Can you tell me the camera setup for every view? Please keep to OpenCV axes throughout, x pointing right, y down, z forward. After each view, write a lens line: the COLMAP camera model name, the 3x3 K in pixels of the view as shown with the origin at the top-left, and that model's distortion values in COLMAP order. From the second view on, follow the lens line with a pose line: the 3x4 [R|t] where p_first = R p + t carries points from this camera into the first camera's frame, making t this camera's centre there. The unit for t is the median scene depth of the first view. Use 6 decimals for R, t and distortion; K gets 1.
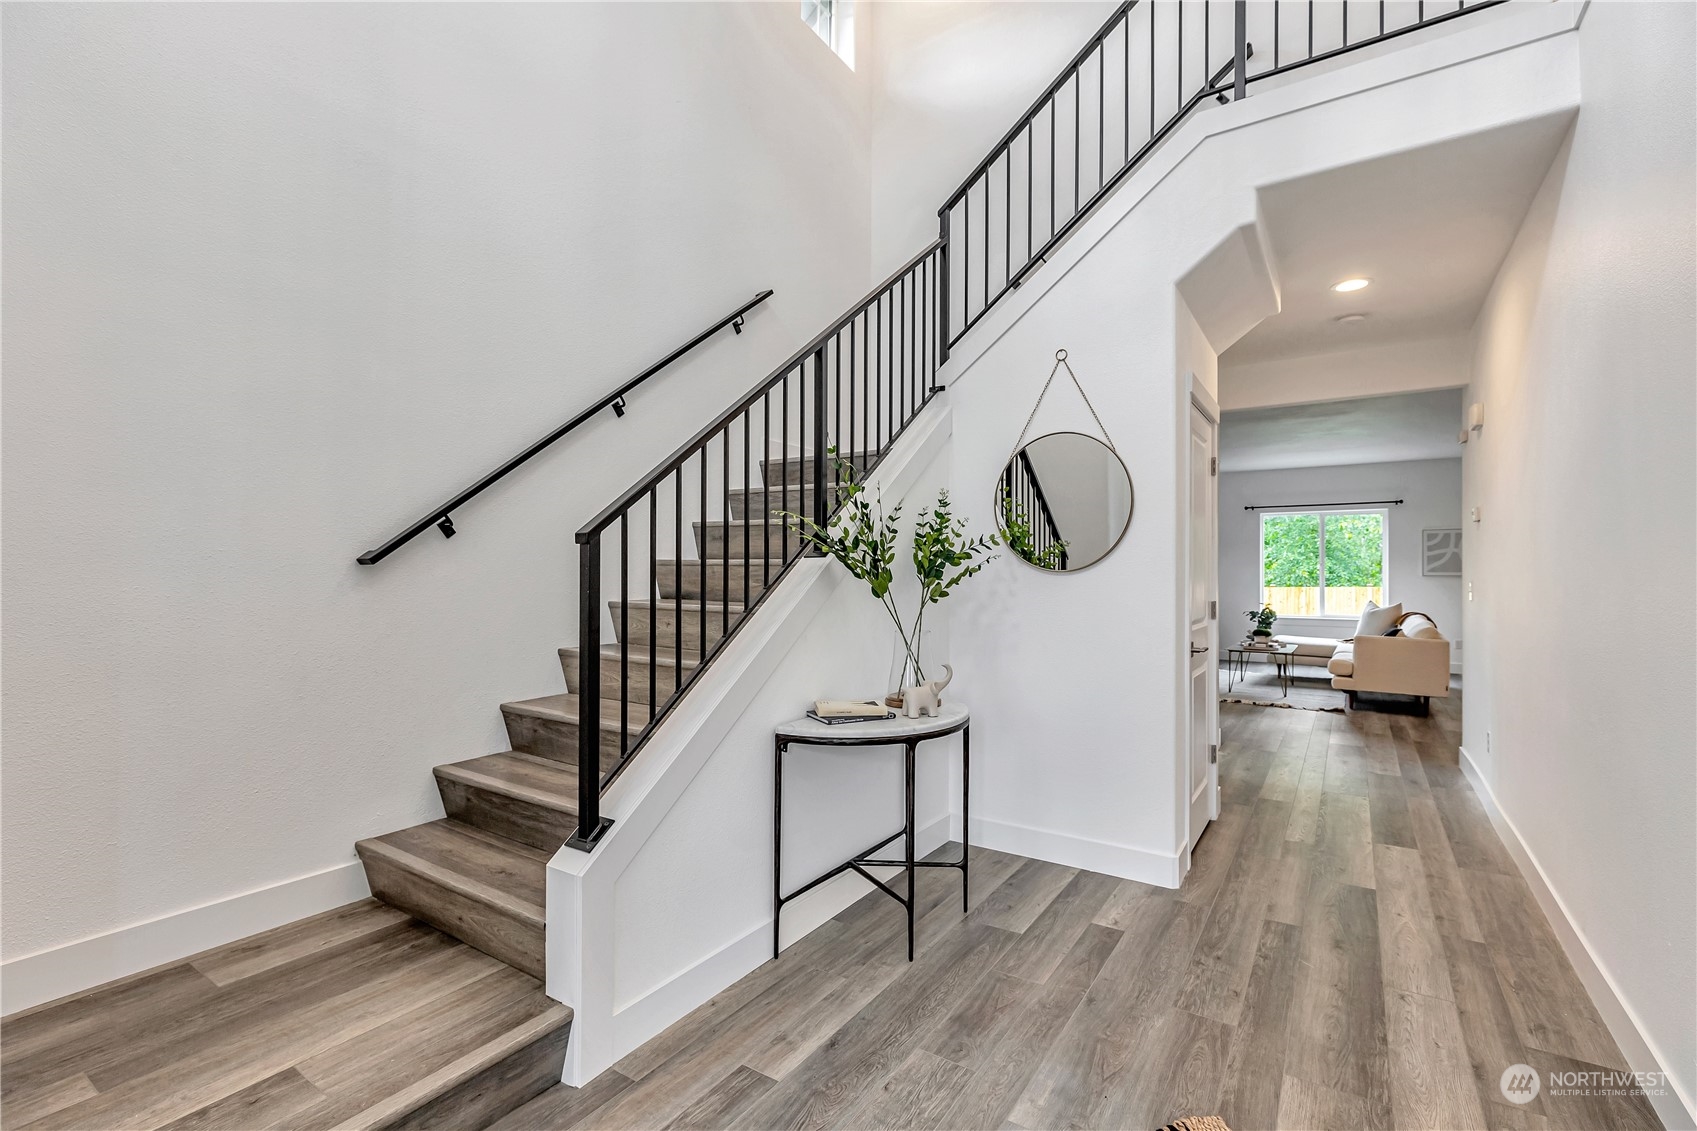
lens RADIAL K [[766.9, 0, 839.0], [0, 766.9, 571.1], [0, 0, 1]] dist [-0.005852, 0.003041]
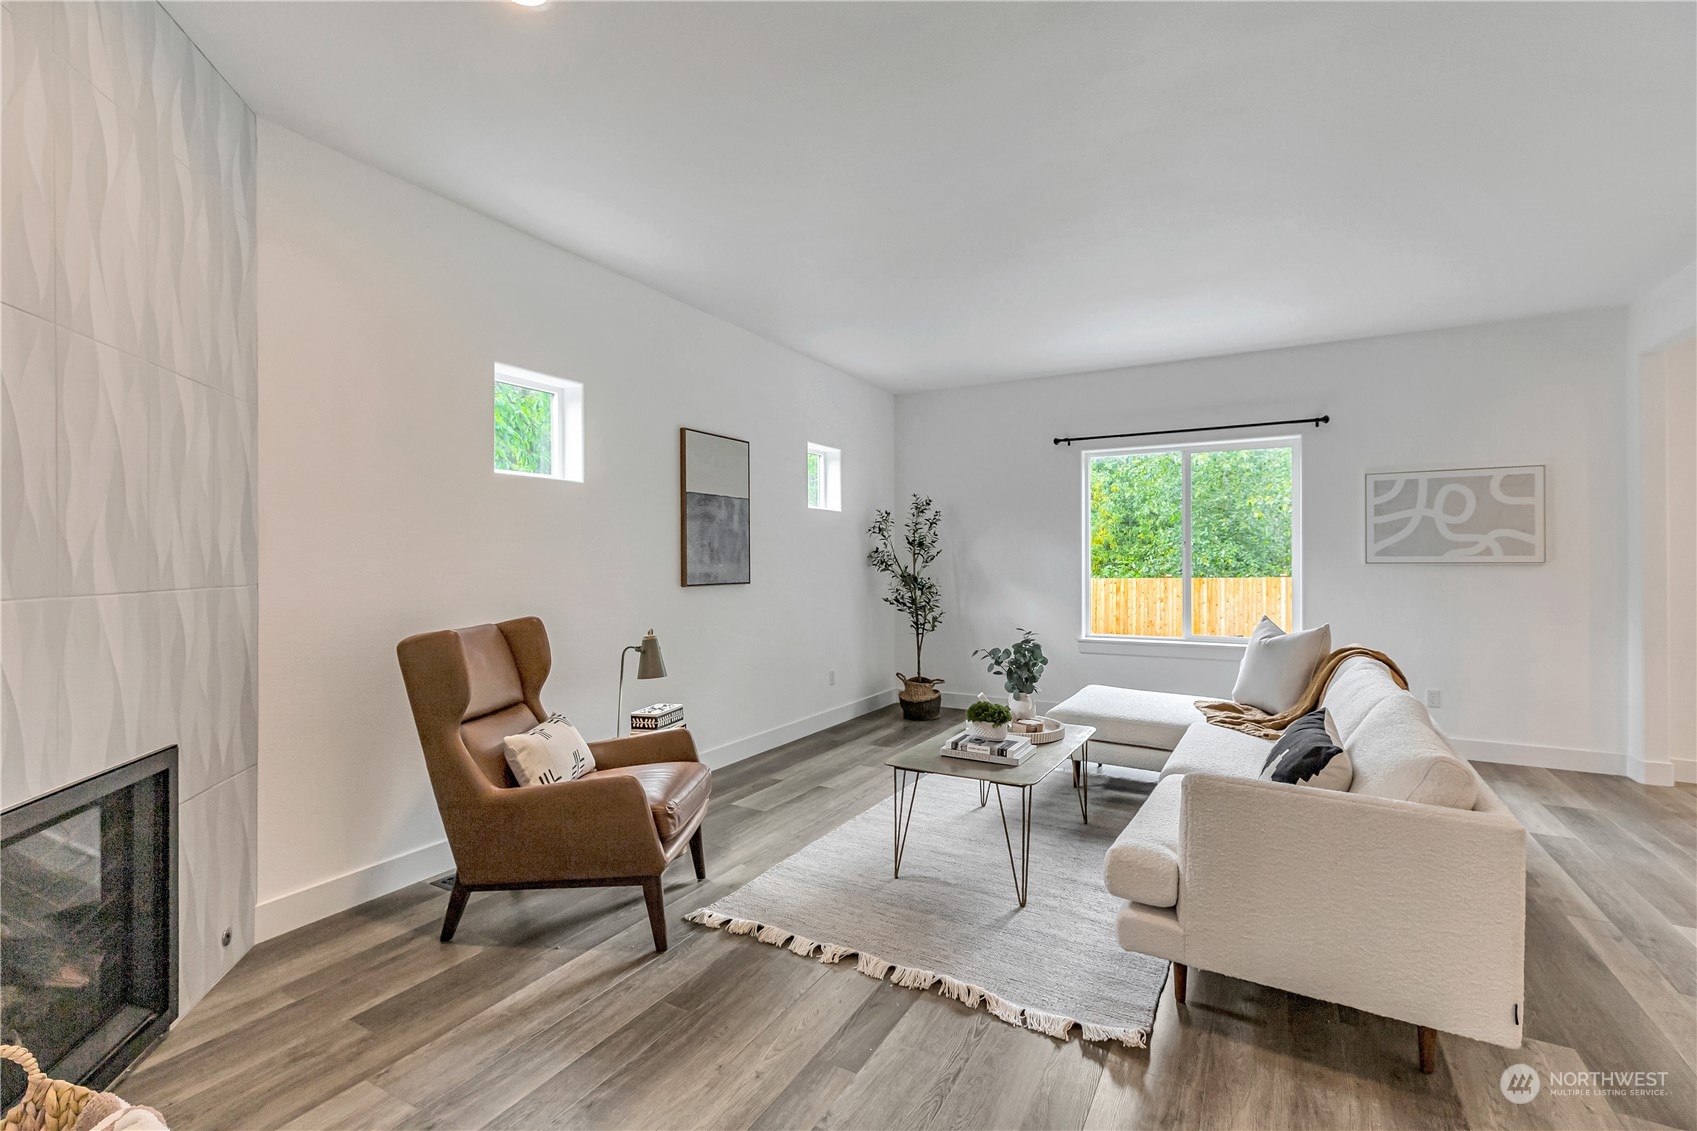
lens RADIAL K [[766.9, 0, 845.4], [0, 766.9, 563.1], [0, 0, 1]] dist [-0.005852, 0.003041]
pose [[0.996667, -0.002346, 0.081539, 0.433090], [0.002047, 0.999991, 0.003751, 0.003816], [-0.081547, -0.003571, 0.996663, 0.599850]]
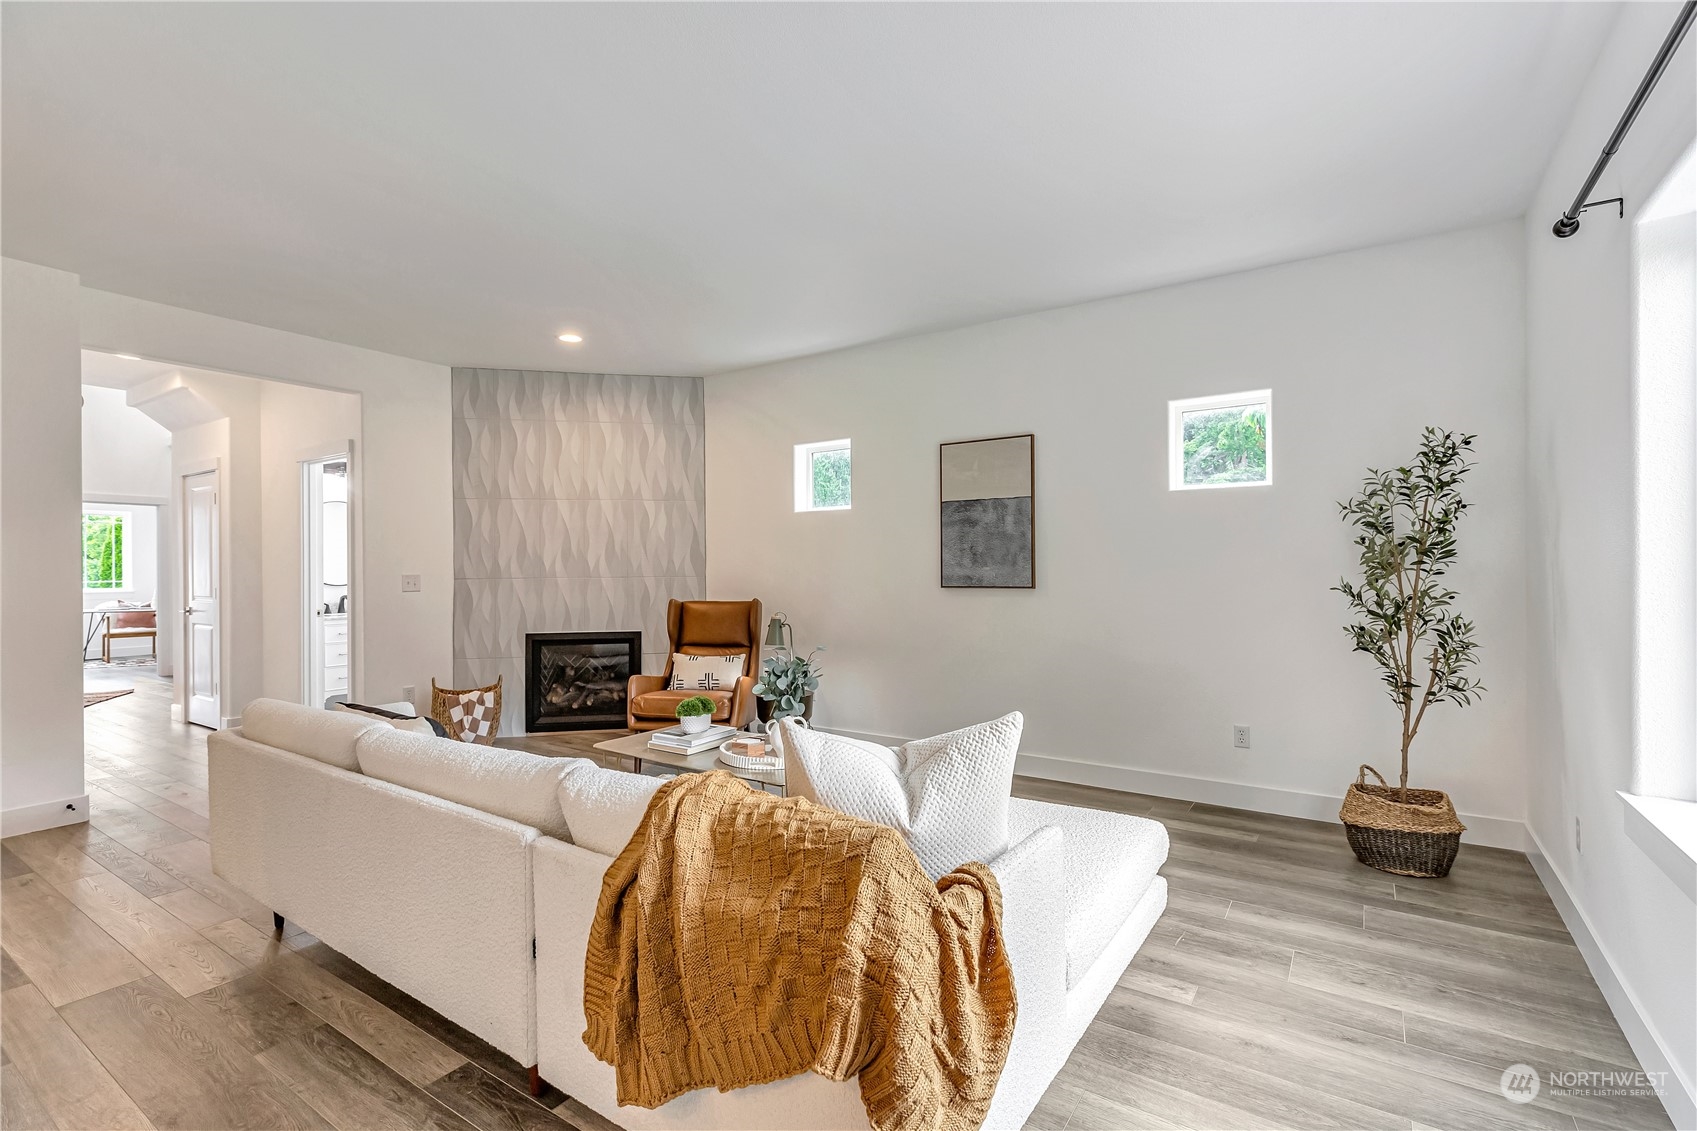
lens RADIAL K [[766.9, 0, 843.3], [0, 766.9, 552.5], [0, 0, 1]] dist [-0.005852, 0.003041]
pose [[0.024307, -0.018562, -0.999532, 0.943236], [0.008828, 0.999793, -0.018352, 0.005060], [0.999666, -0.008378, 0.024466, 1.041458]]
